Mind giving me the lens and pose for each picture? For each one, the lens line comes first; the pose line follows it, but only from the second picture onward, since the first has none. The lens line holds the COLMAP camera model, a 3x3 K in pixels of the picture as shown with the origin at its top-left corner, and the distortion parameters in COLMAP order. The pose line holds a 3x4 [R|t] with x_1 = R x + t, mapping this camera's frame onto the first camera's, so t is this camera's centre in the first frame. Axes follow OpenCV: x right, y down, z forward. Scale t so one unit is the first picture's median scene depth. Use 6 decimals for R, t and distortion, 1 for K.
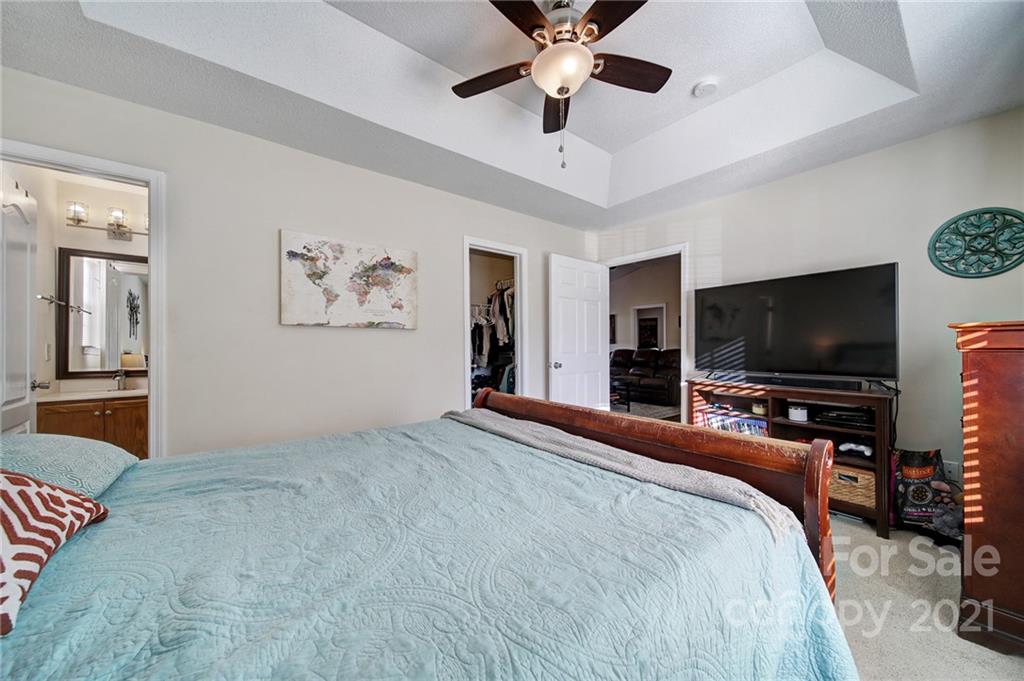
lens RADIAL K [[361.1, 0, 515.8], [0, 361.1, 341.8], [0, 0, 1]] dist [-0.006045, -0.000519]
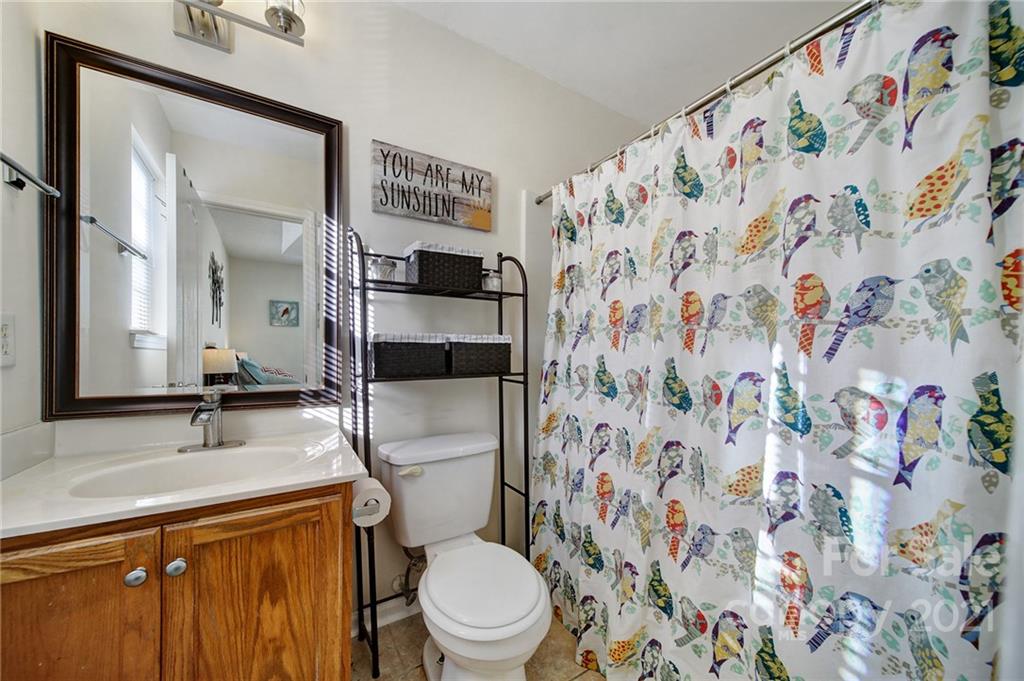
lens RADIAL K [[361.1, 0, 505.7], [0, 361.1, 342.8], [0, 0, 1]] dist [-0.006045, -0.000519]
pose [[0.992191, 0.005352, -0.124609, -0.782427], [-0.003898, 0.999921, 0.011911, 0.023947], [0.124663, -0.011332, 0.992134, 0.696443]]
